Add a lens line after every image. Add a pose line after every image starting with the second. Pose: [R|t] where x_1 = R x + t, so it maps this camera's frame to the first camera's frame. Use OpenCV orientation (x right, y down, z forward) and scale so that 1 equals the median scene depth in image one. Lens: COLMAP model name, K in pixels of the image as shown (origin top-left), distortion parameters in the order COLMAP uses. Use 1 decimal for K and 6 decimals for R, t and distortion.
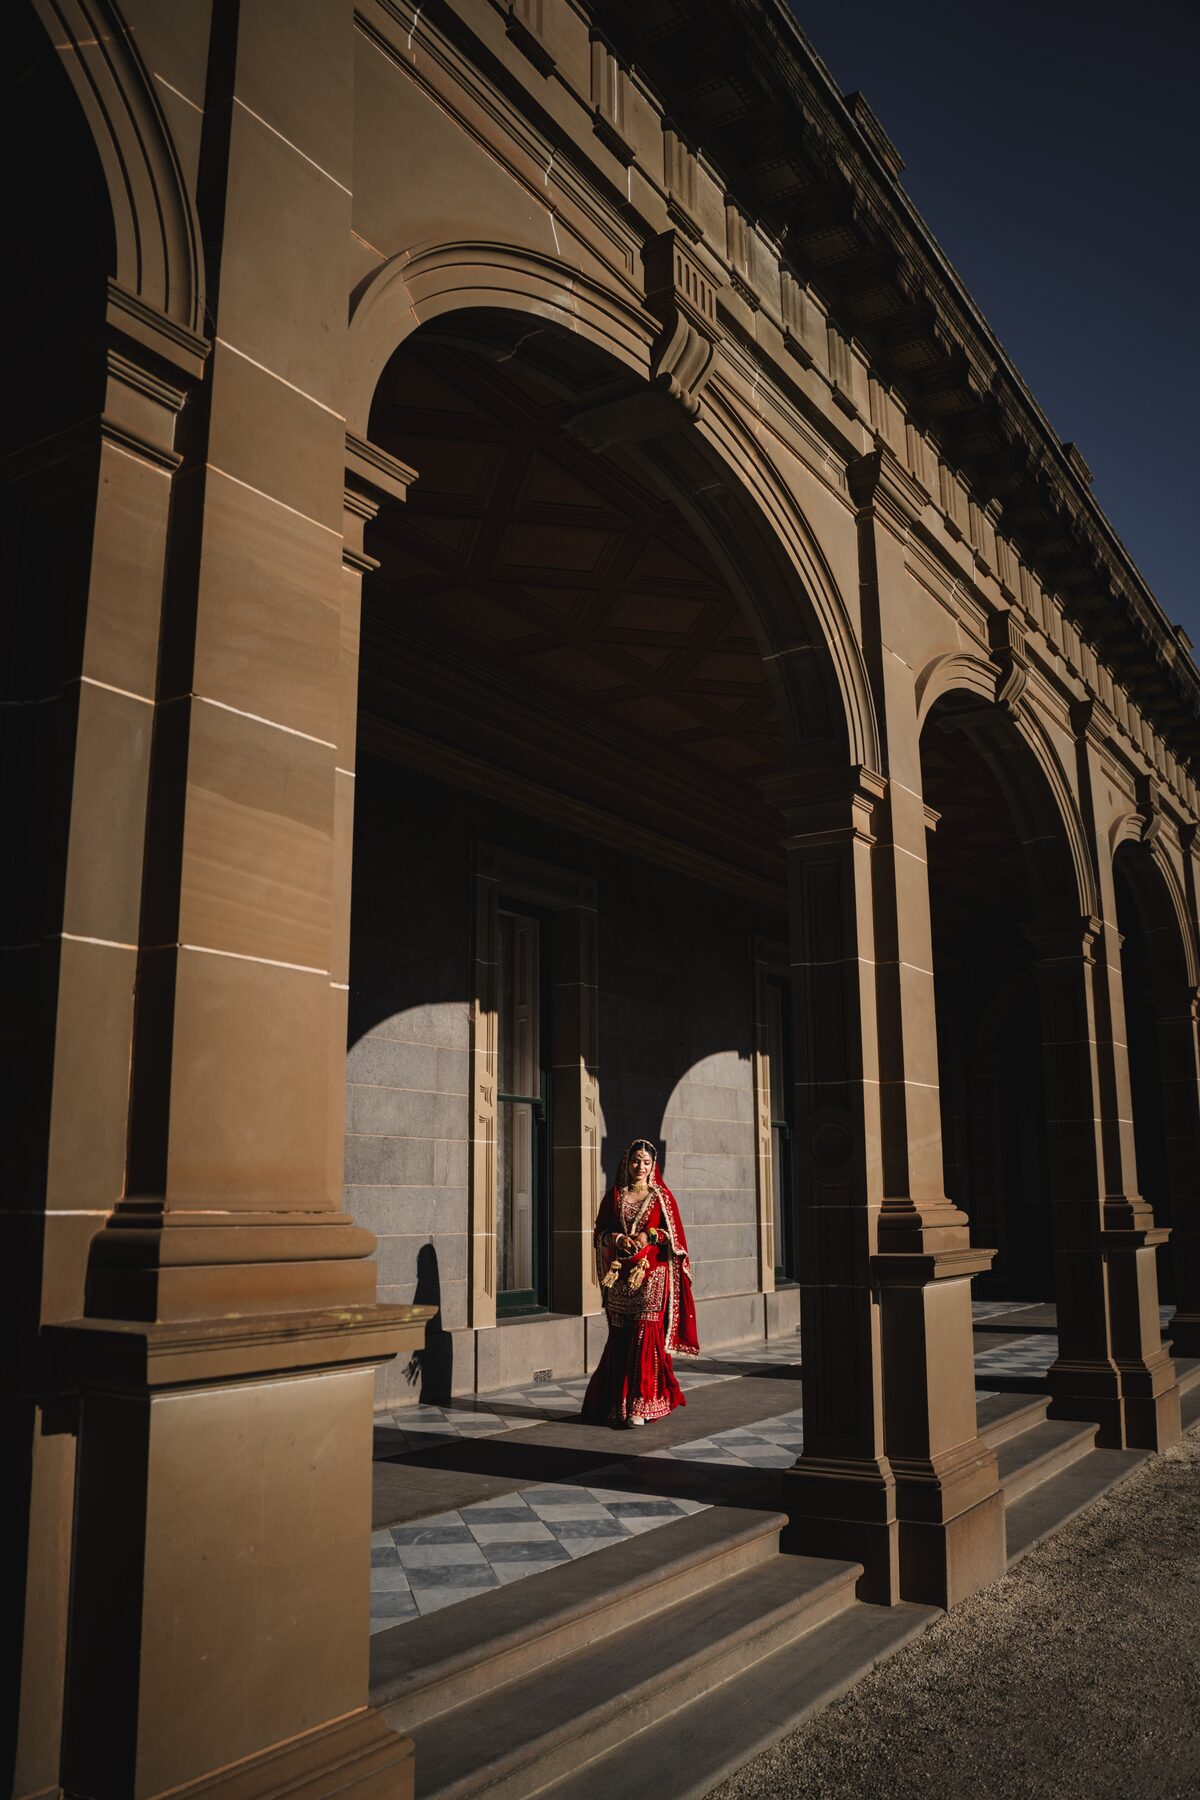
lens RADIAL K [[1414.5, 0, 600.0], [0, 1414.5, 900.0], [0, 0, 1]] dist [-0.067805, -0.002842]
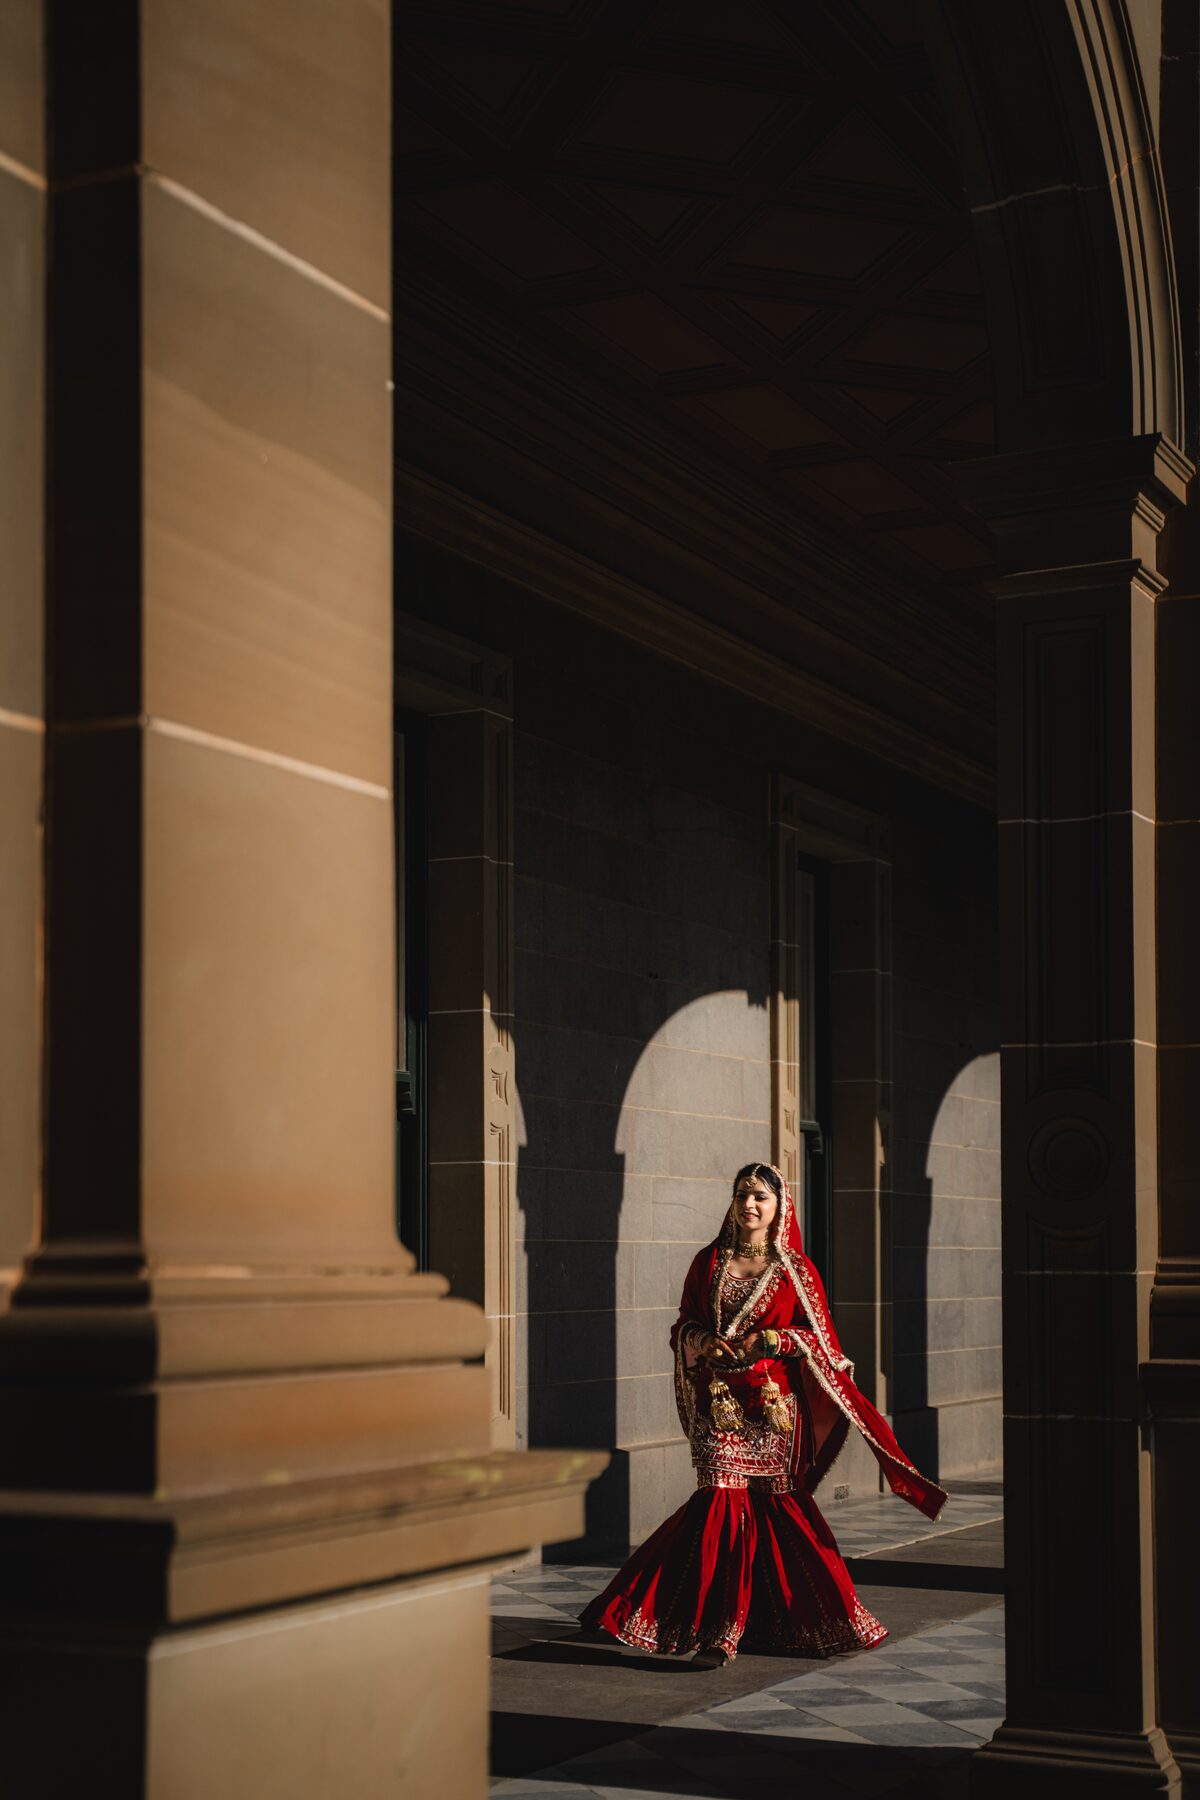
lens RADIAL K [[2587.9, 0, 642.9], [0, 2587.9, 1080.7], [0, 0, 1]] dist [0.143901, -0.005384]
pose [[0.993811, 0.013101, 0.110308, -0.104094], [-0.028260, 0.990167, 0.137005, 0.012111], [-0.107428, -0.139274, 0.984409, 0.042446]]
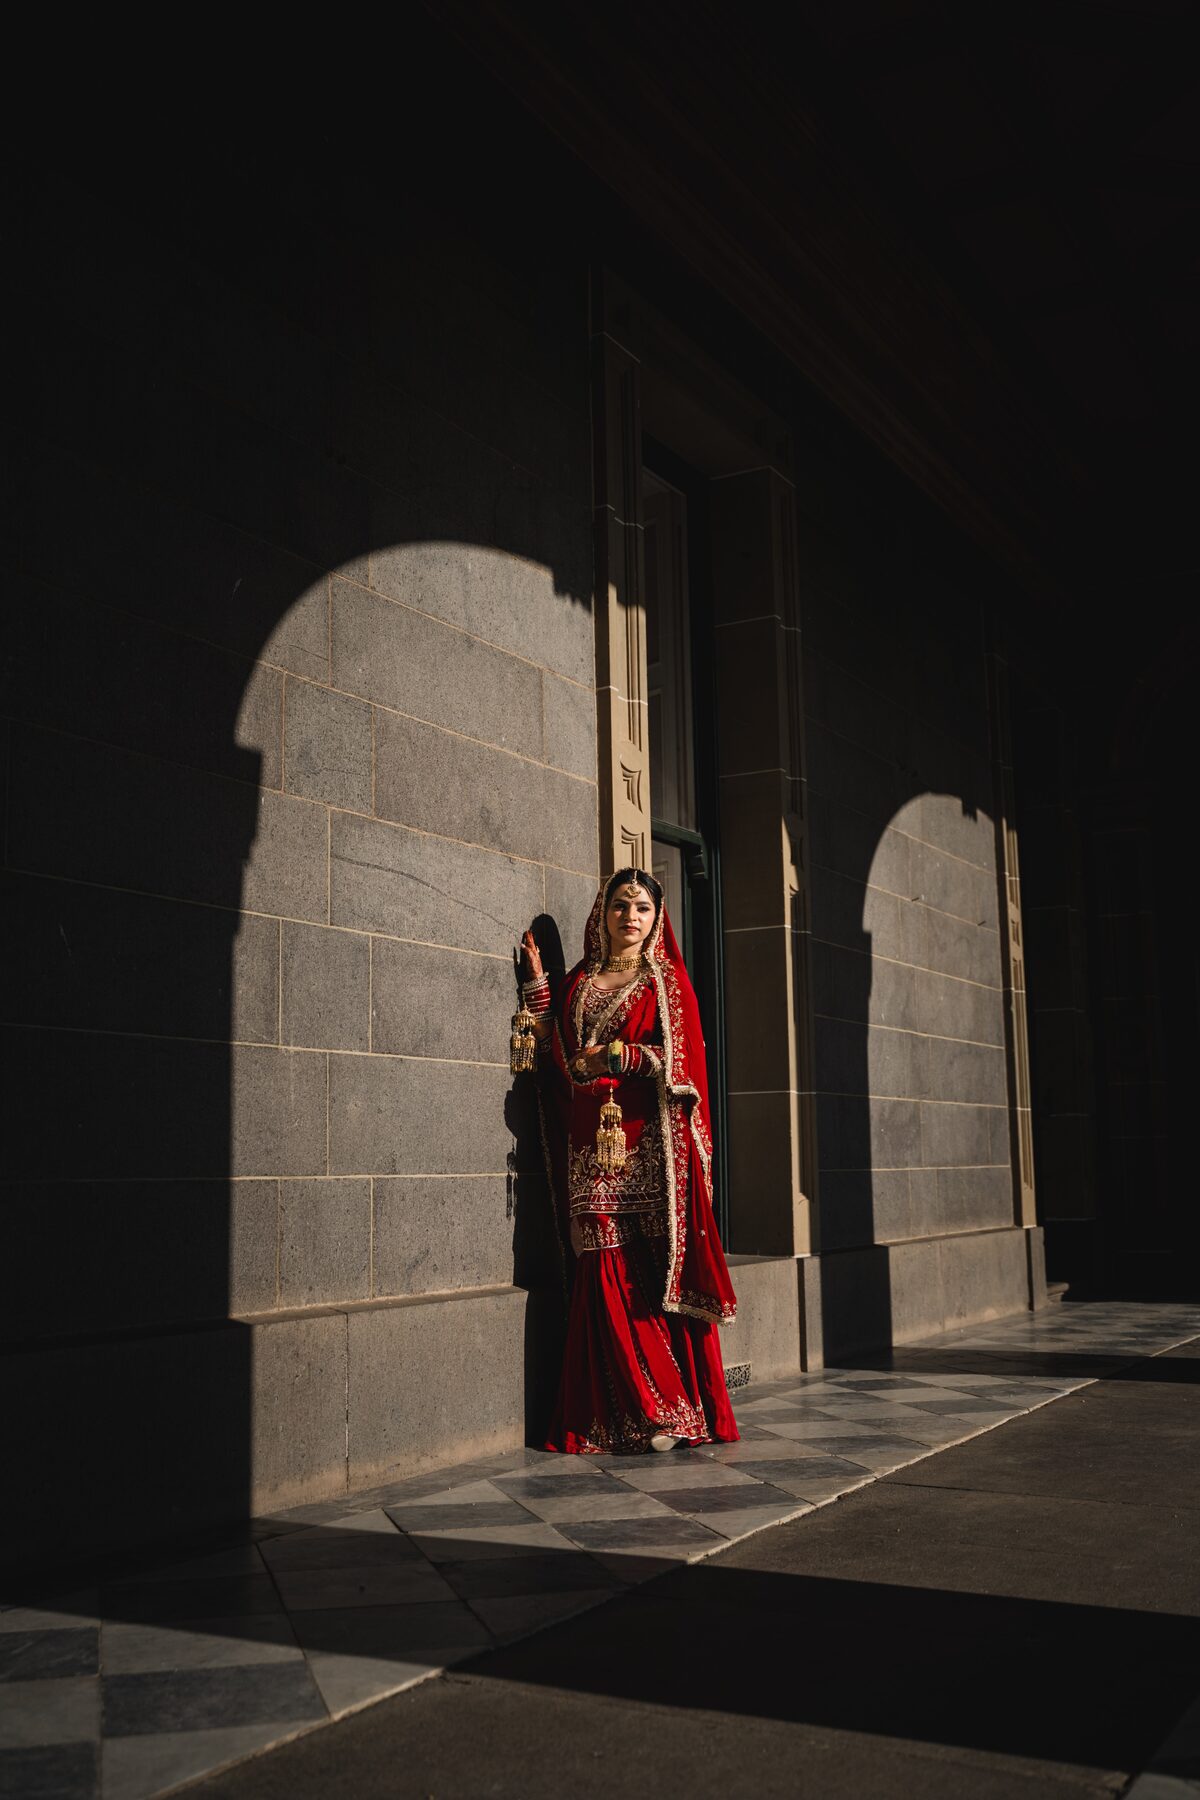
lens RADIAL K [[1711.1, 0, 600.0], [0, 1711.1, 900.0], [0, 0, 1]] dist [-0.027107, 0.003375]
pose [[0.998568, -0.004270, 0.053327, 0.178654], [0.001676, 0.998817, 0.048598, 0.340015], [-0.053471, -0.048439, 0.997394, 1.198075]]
